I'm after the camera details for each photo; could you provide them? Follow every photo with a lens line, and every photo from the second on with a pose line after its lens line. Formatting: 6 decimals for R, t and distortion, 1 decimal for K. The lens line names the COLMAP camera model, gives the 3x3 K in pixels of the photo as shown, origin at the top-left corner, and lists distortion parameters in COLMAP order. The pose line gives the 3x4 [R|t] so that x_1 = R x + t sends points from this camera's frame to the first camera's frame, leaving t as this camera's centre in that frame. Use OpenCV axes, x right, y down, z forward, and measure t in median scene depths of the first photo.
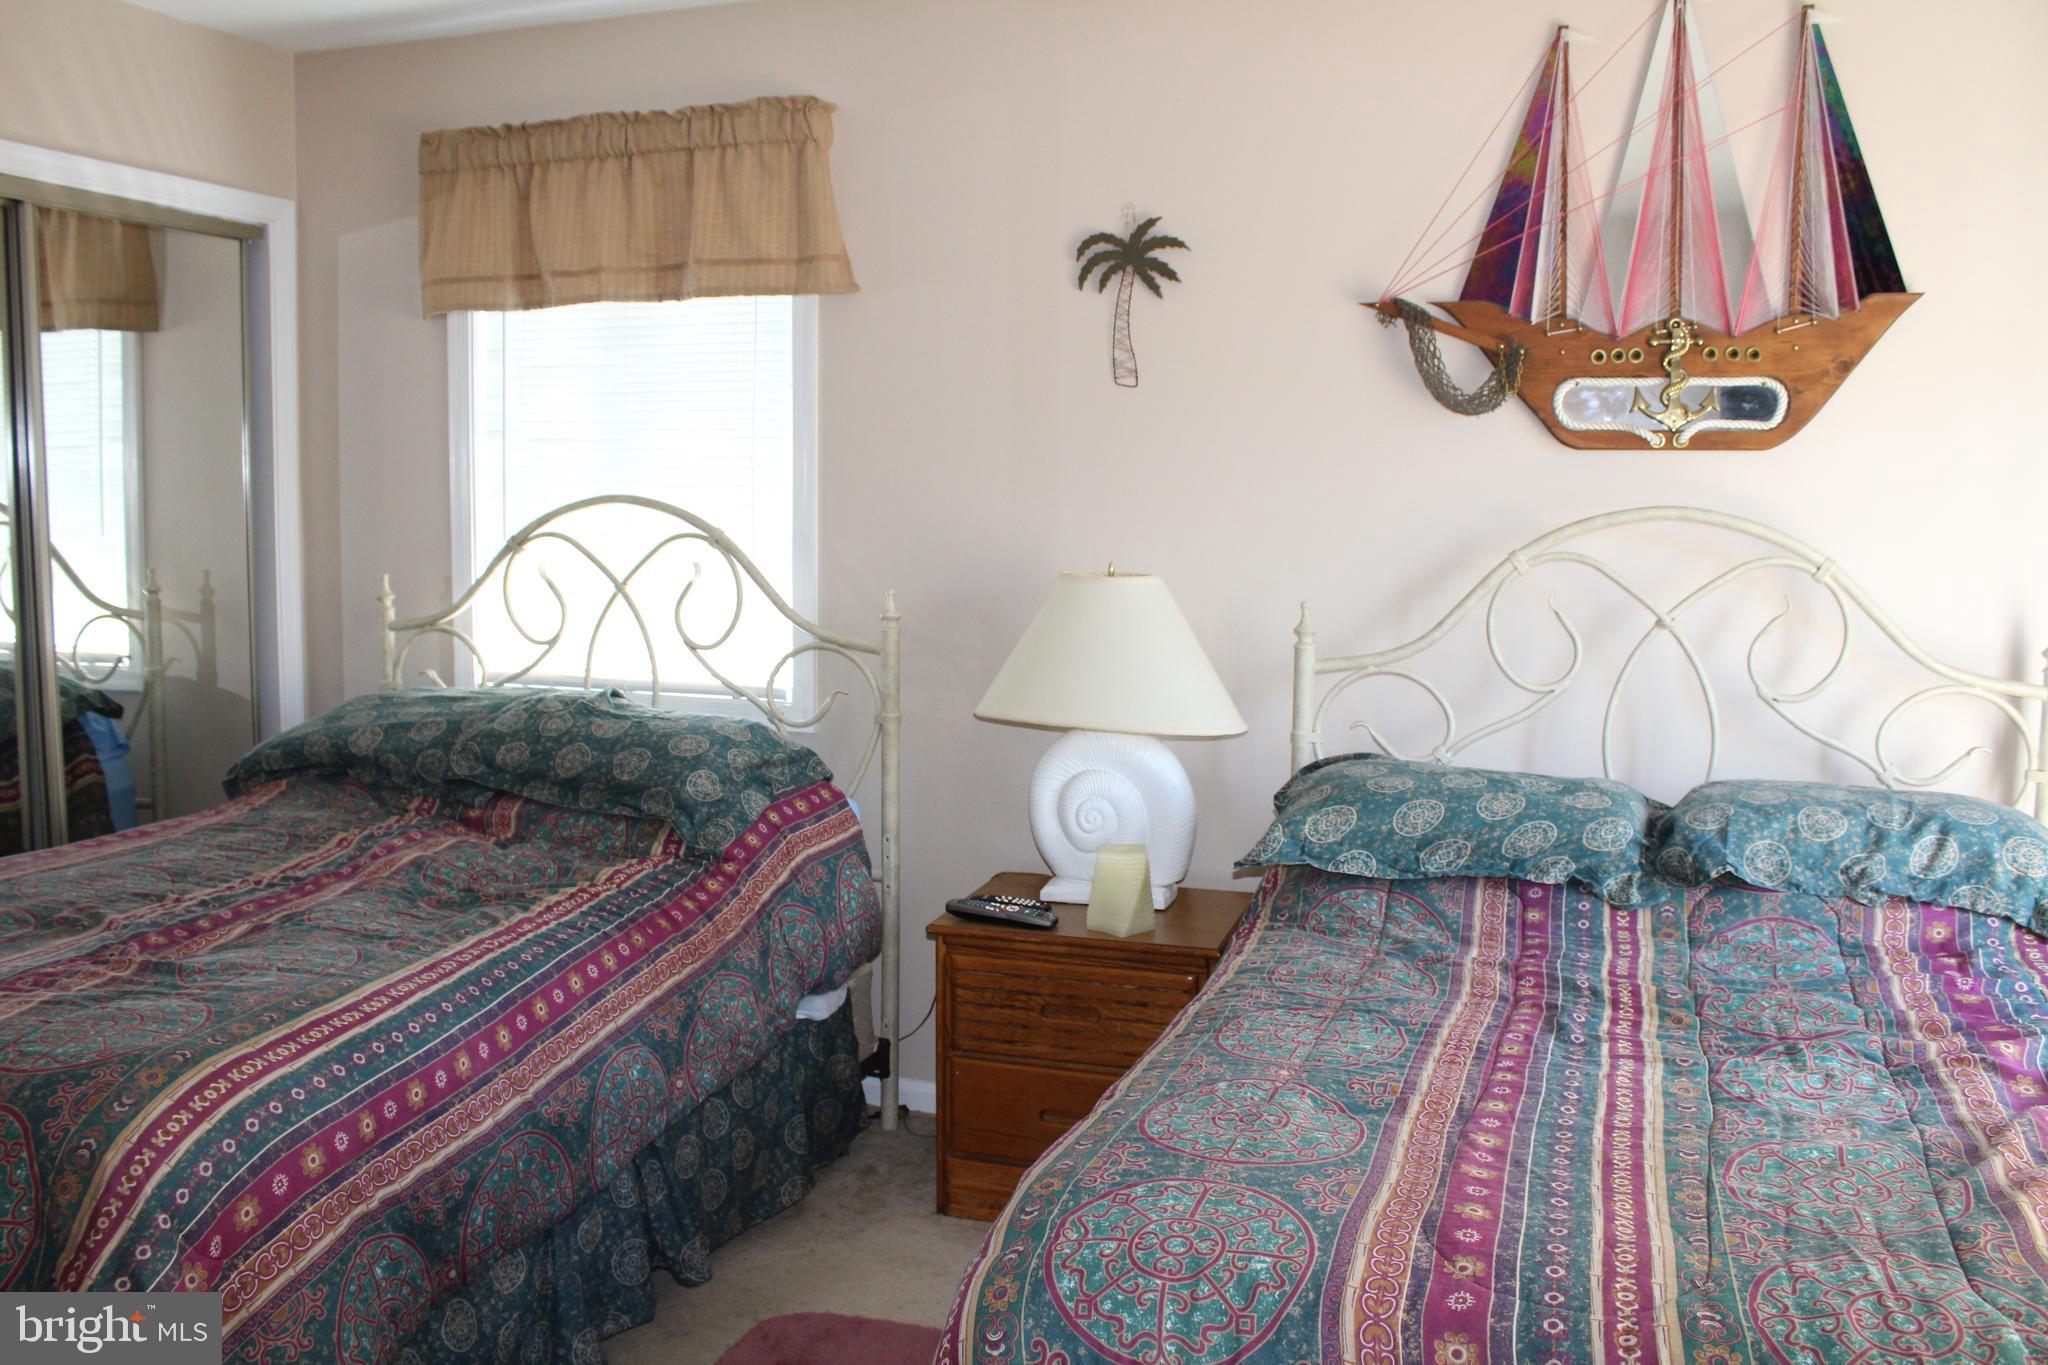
lens RADIAL K [[1713.9, 0, 1023.7], [0, 1713.9, 695.5], [0, 0, 1]] dist [-0.184300, 0.163914]
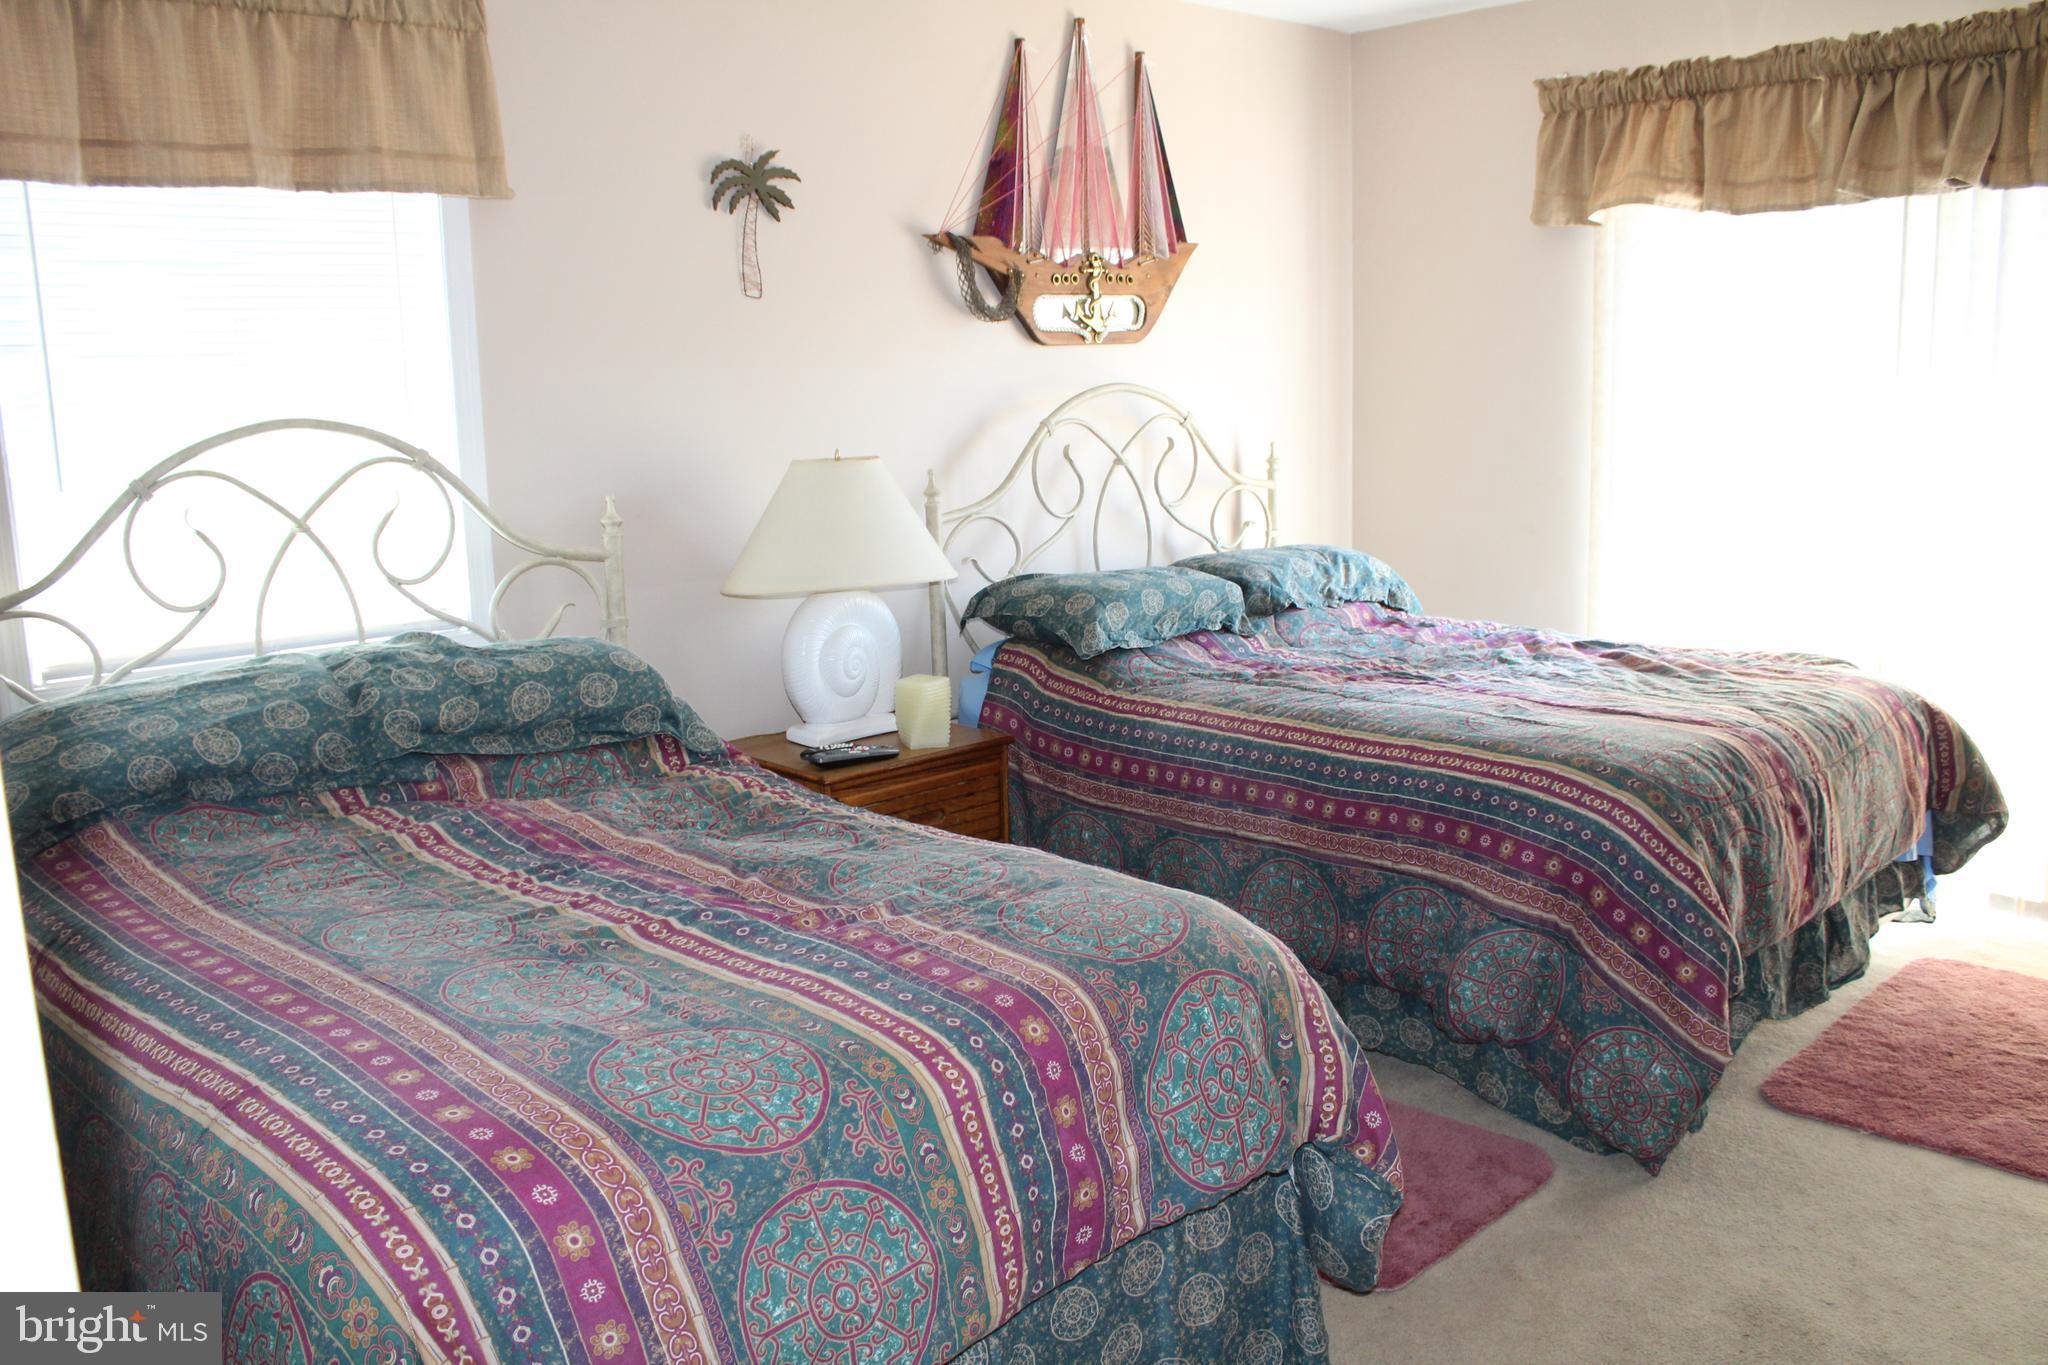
lens RADIAL K [[1713.9, 0, 1023.7], [0, 1713.9, 695.5], [0, 0, 1]] dist [-0.184300, 0.163914]
pose [[0.474396, -0.182967, 0.861087, -0.878453], [0.133103, 0.981825, 0.135292, -0.050102], [-0.870191, 0.050431, 0.490127, 0.305470]]
